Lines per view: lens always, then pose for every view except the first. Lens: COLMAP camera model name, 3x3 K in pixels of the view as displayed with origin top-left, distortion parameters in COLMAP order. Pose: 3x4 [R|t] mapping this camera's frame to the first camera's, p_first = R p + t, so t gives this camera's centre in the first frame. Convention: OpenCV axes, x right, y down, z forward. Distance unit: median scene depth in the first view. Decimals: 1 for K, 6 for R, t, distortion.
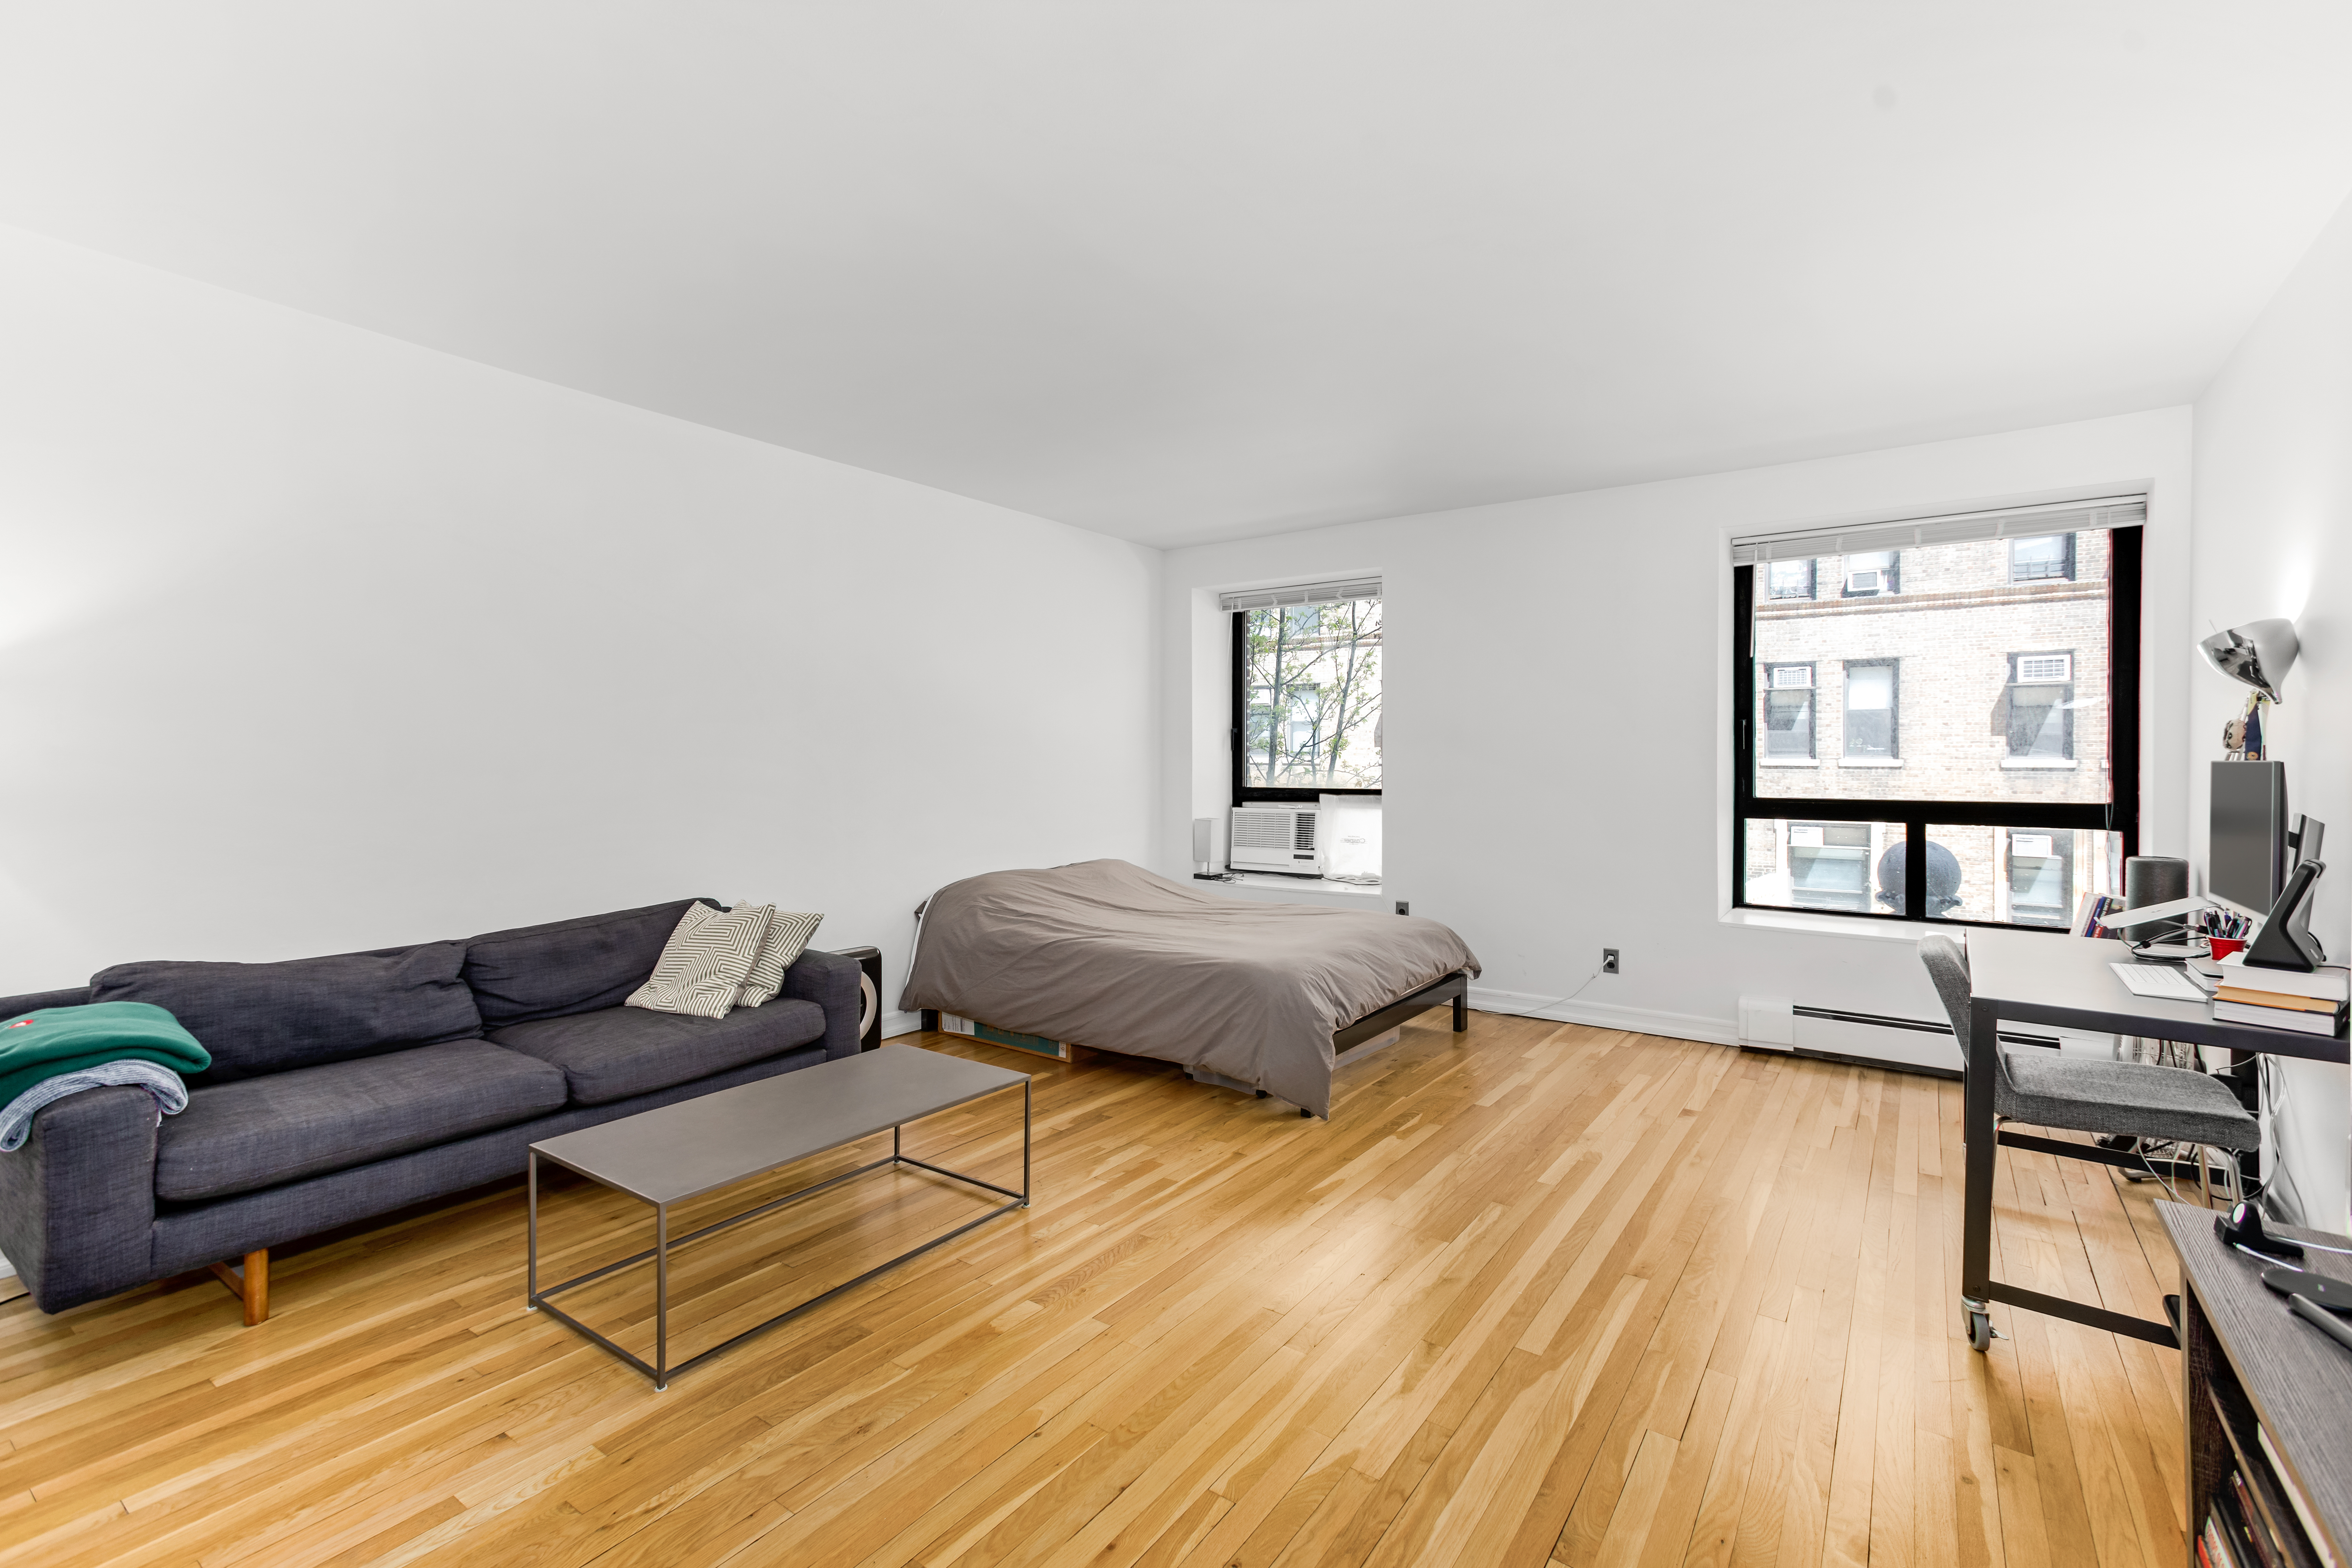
lens RADIAL K [[1044.2, 0, 1168.9], [0, 1044.2, 781.8], [0, 0, 1]] dist [-0.011508, 0.030183]
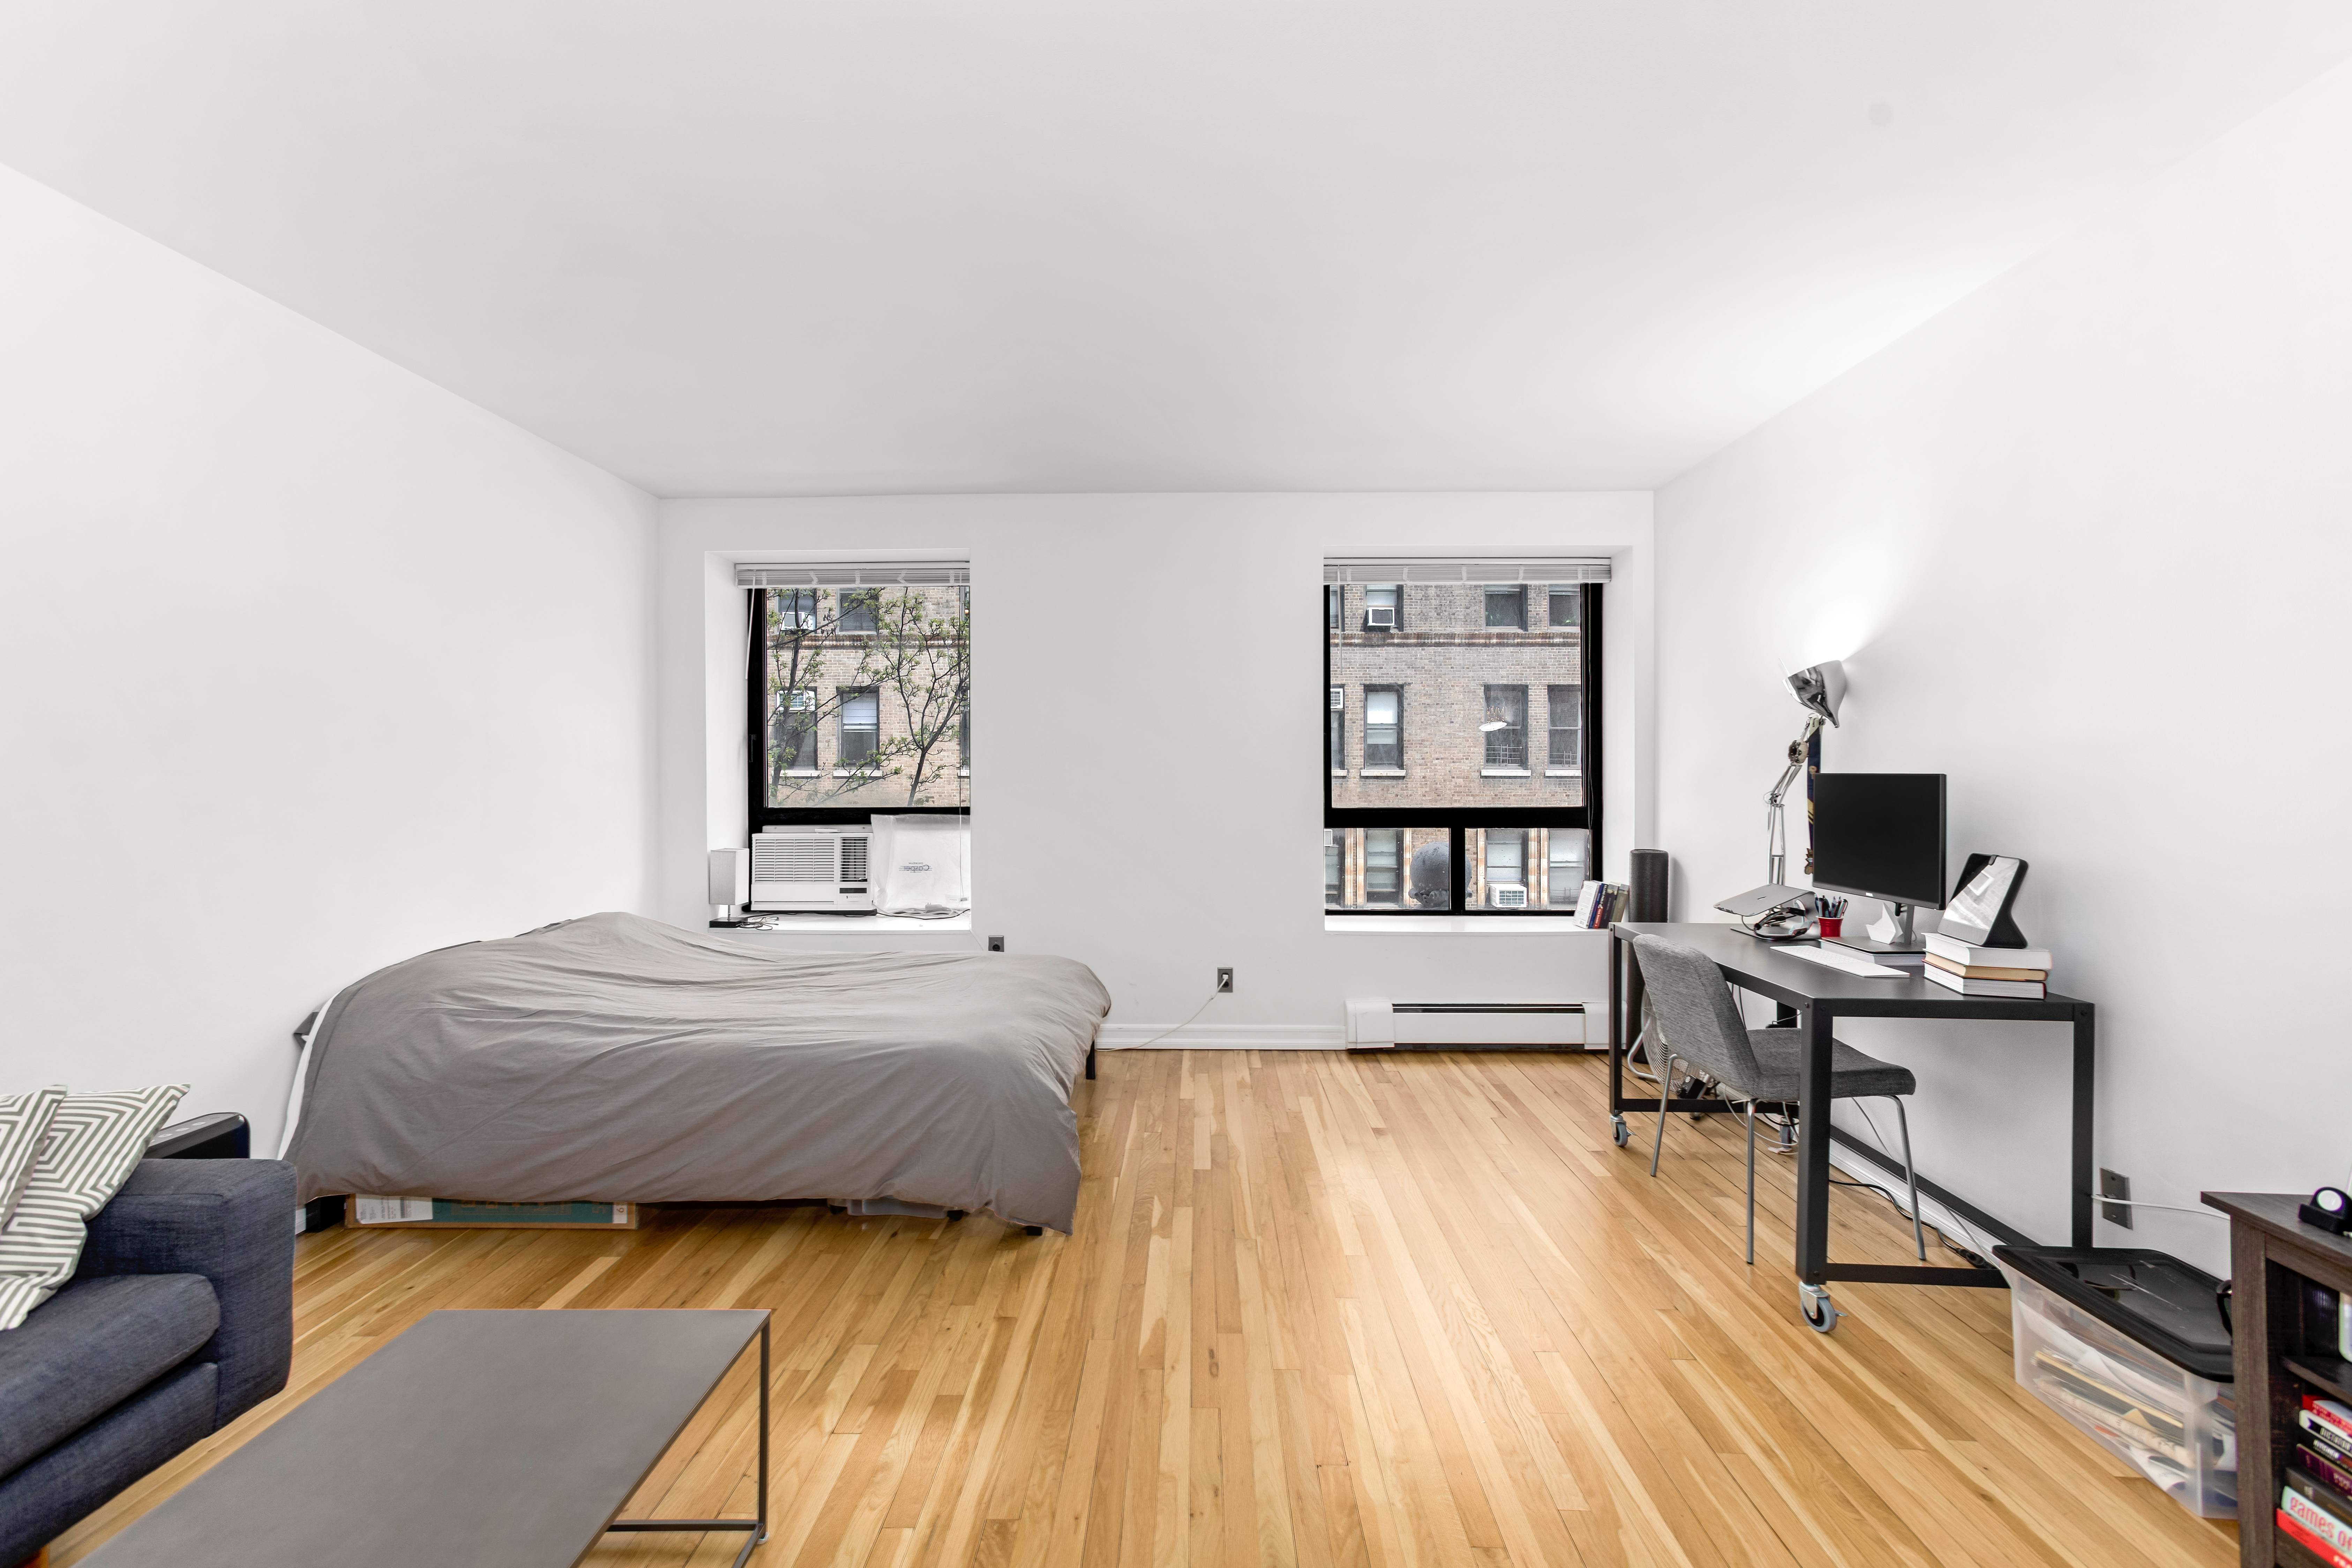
lens RADIAL K [[1044.2, 0, 1168.9], [0, 1044.2, 781.8], [0, 0, 1]] dist [-0.011508, 0.030183]
pose [[0.829503, -0.008153, 0.558443, -0.185759], [0.014865, 0.999862, -0.007483, -0.006753], [-0.558305, 0.014509, 0.829509, 0.256195]]
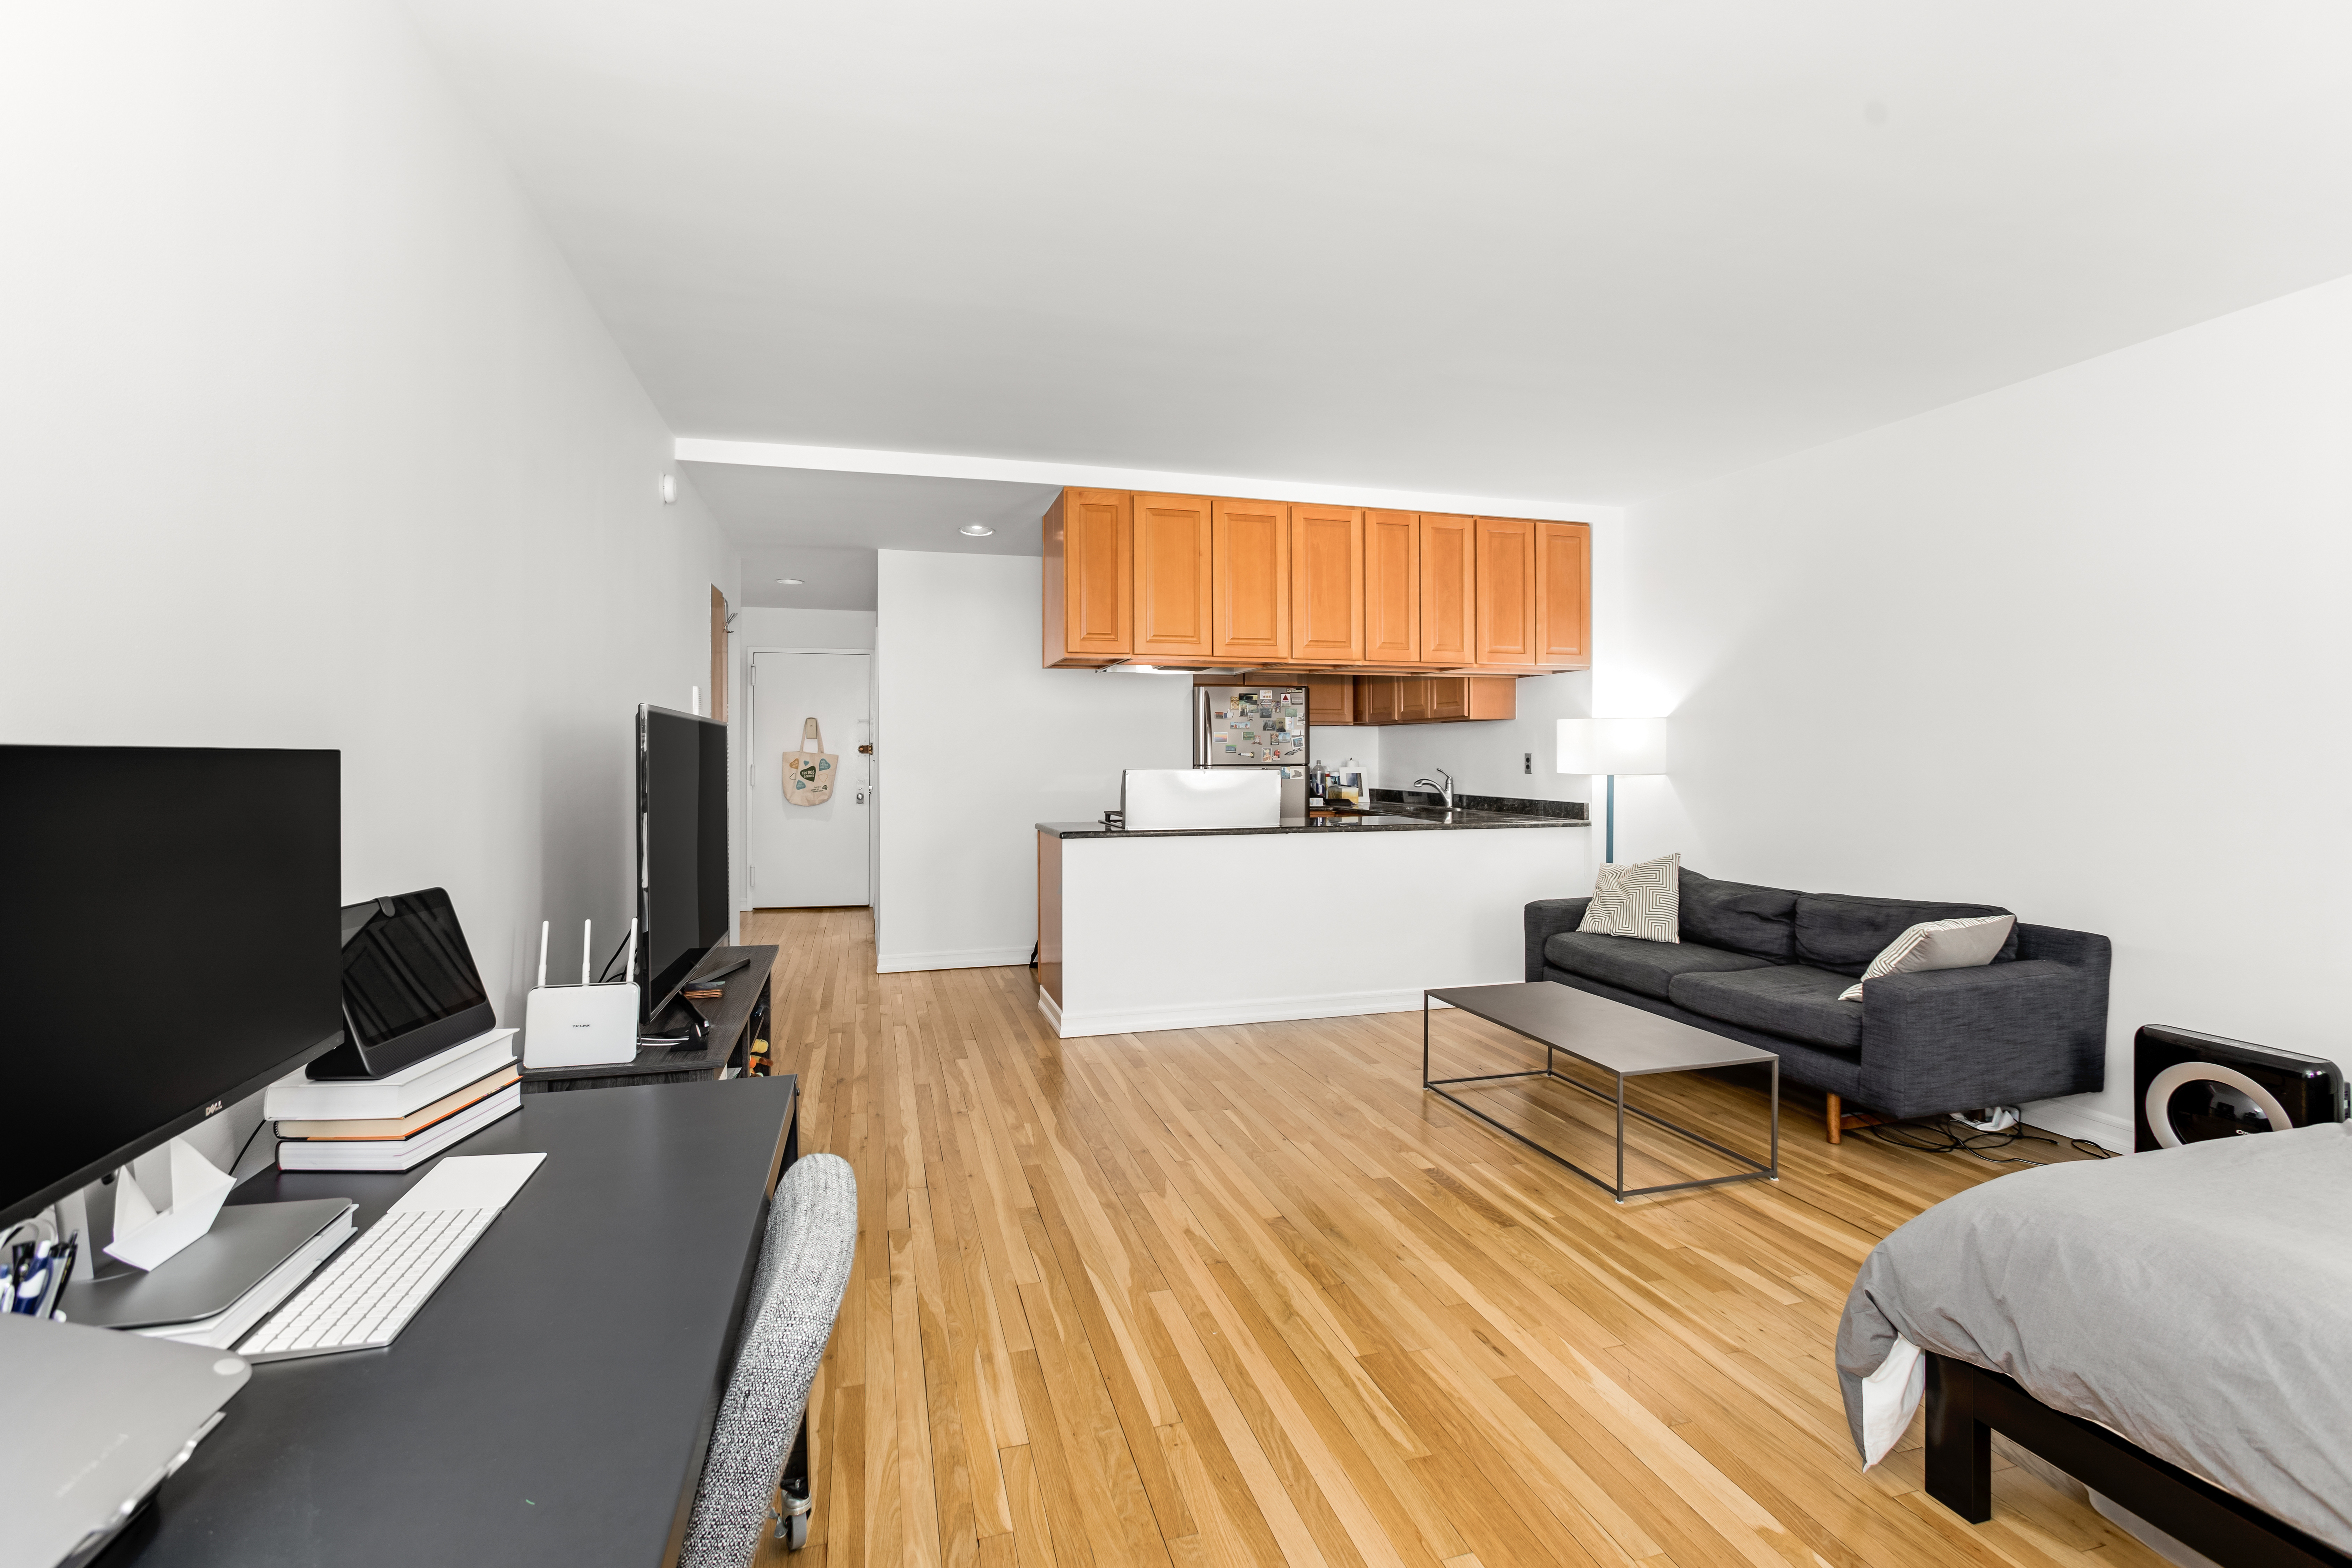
lens RADIAL K [[1044.2, 0, 1168.9], [0, 1044.2, 781.8], [0, 0, 1]] dist [-0.011508, 0.030183]
pose [[-0.617021, 0.012012, -0.786855, 0.611920], [-0.015249, 0.999513, 0.027216, -0.008326], [0.786799, 0.028791, -0.616538, 0.857723]]
